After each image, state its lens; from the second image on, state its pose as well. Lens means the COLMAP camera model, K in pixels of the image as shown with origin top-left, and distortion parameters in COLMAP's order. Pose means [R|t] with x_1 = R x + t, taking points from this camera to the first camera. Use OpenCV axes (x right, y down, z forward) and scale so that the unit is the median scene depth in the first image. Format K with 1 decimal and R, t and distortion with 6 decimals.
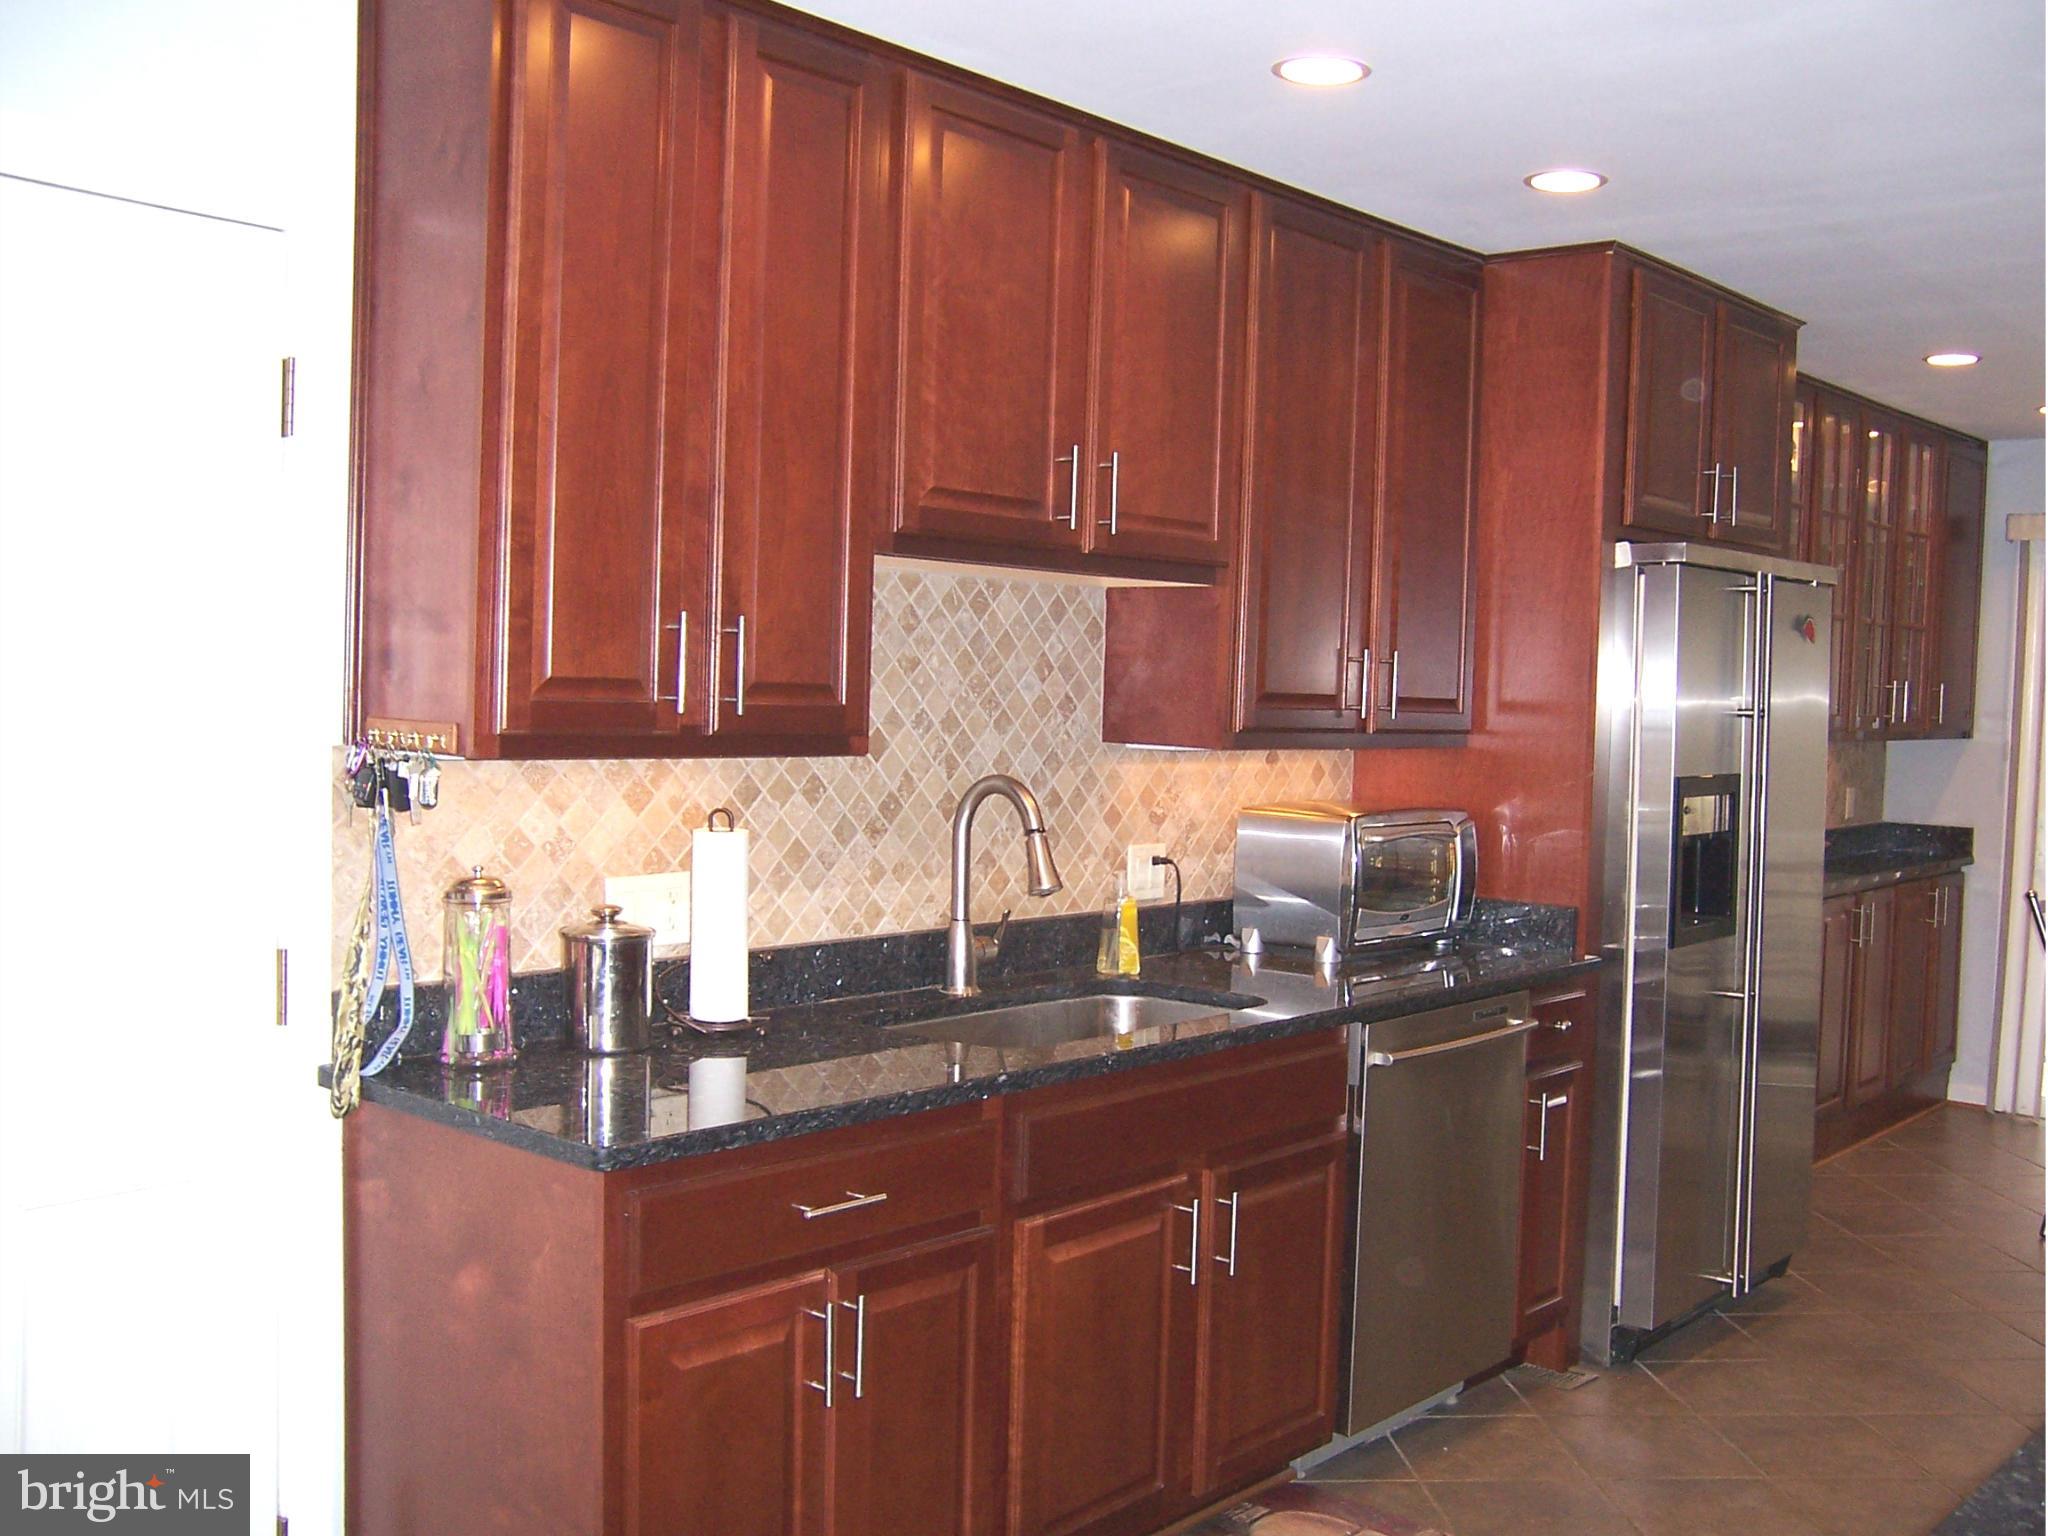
lens RADIAL K [[2020.1, 0, 1024.0], [0, 2020.1, 768.0], [0, 0, 1]] dist [-0.001306, -0.002449]
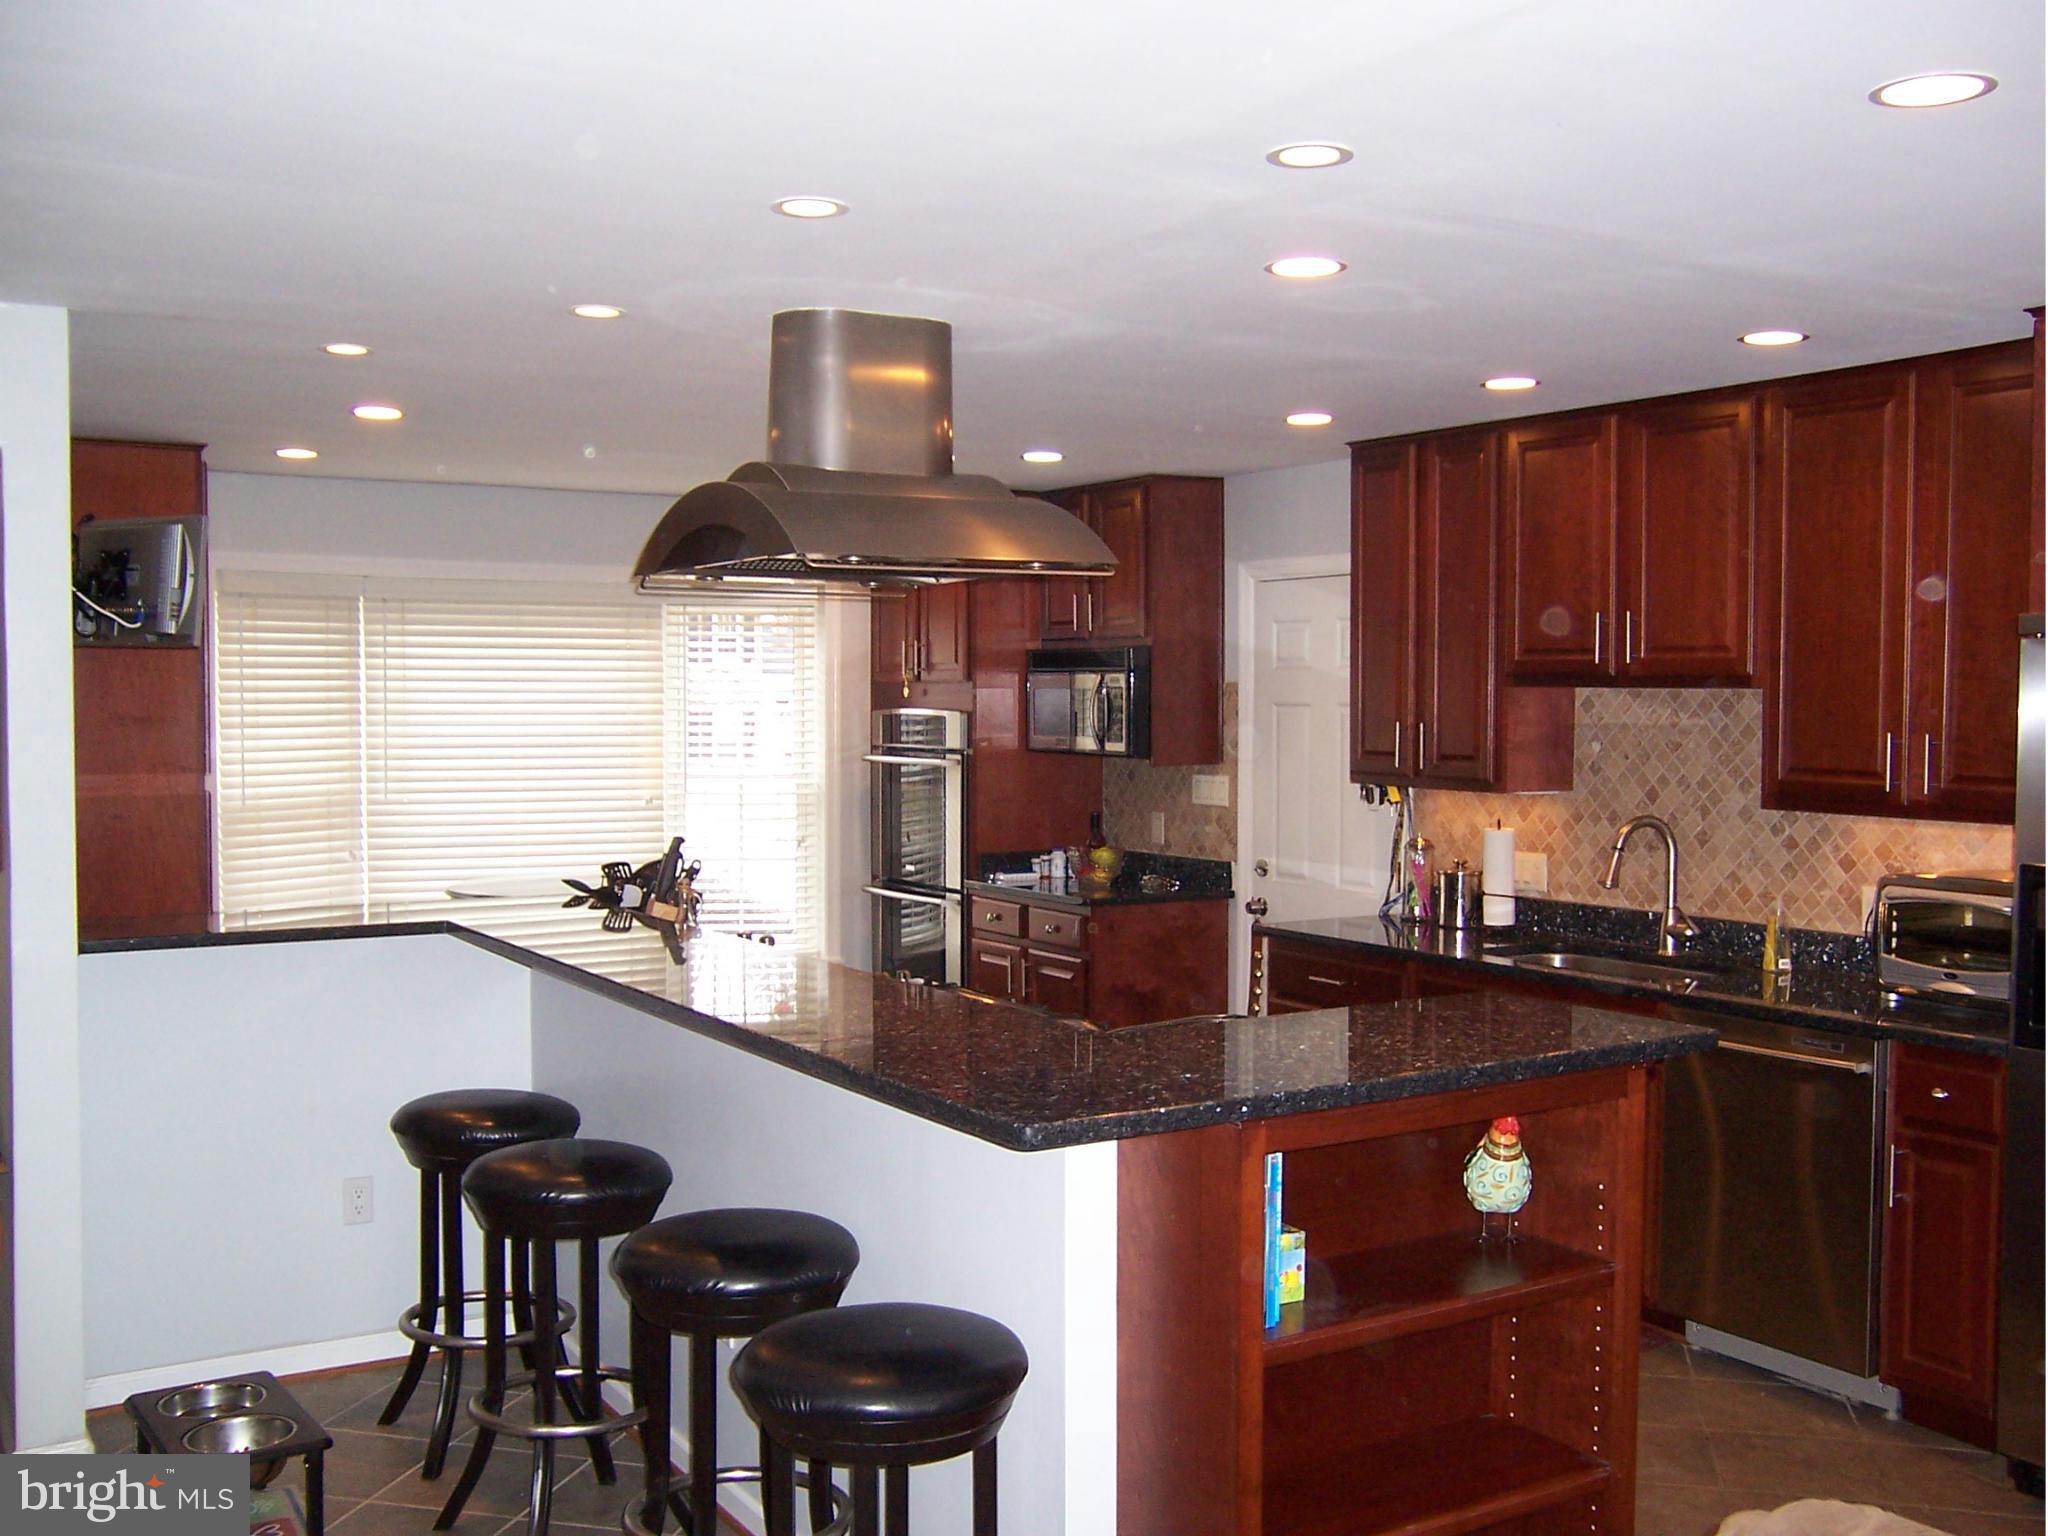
lens RADIAL K [[2020.1, 0, 1024.0], [0, 2020.1, 768.0], [0, 0, 1]] dist [-0.001306, -0.002449]
pose [[-0.297991, 0.001331, -0.954568, 1.586679], [-0.058447, 0.998097, 0.019637, -0.034526], [0.952778, 0.061643, -0.297346, 0.957891]]
